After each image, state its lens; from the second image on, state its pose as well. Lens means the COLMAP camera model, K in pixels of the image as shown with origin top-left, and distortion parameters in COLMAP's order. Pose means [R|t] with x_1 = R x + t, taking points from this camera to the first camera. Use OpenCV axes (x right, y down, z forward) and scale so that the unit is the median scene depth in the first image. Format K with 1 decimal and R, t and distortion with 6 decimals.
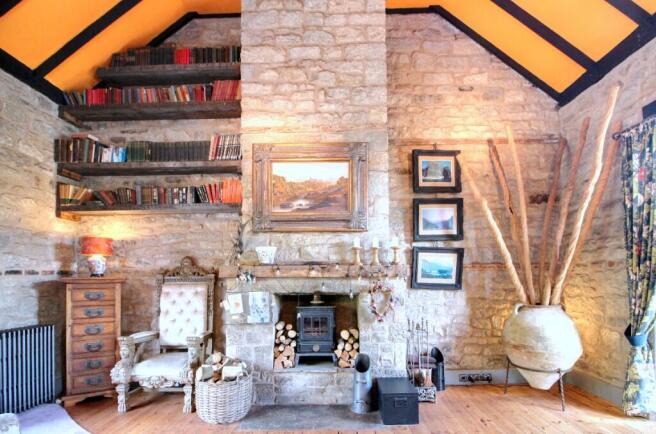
lens RADIAL K [[335.9, 0, 337.7], [0, 335.9, 269.5], [0, 0, 1]] dist [-0.002357, -0.000464]
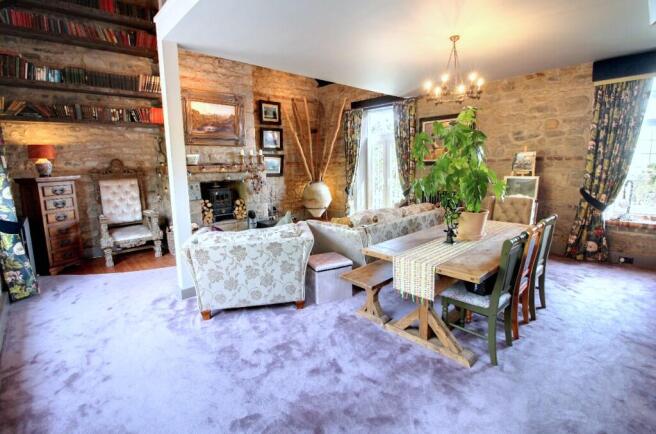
lens RADIAL K [[308.5, 0, 327.4], [0, 308.5, 207.6], [0, 0, 1]] dist [-0.002915, -0.000715]
pose [[0.729241, -0.106034, 0.675991, -0.734004], [-0.002534, 0.987495, 0.157629, -0.046231], [-0.684252, -0.116662, 0.719854, -0.545031]]
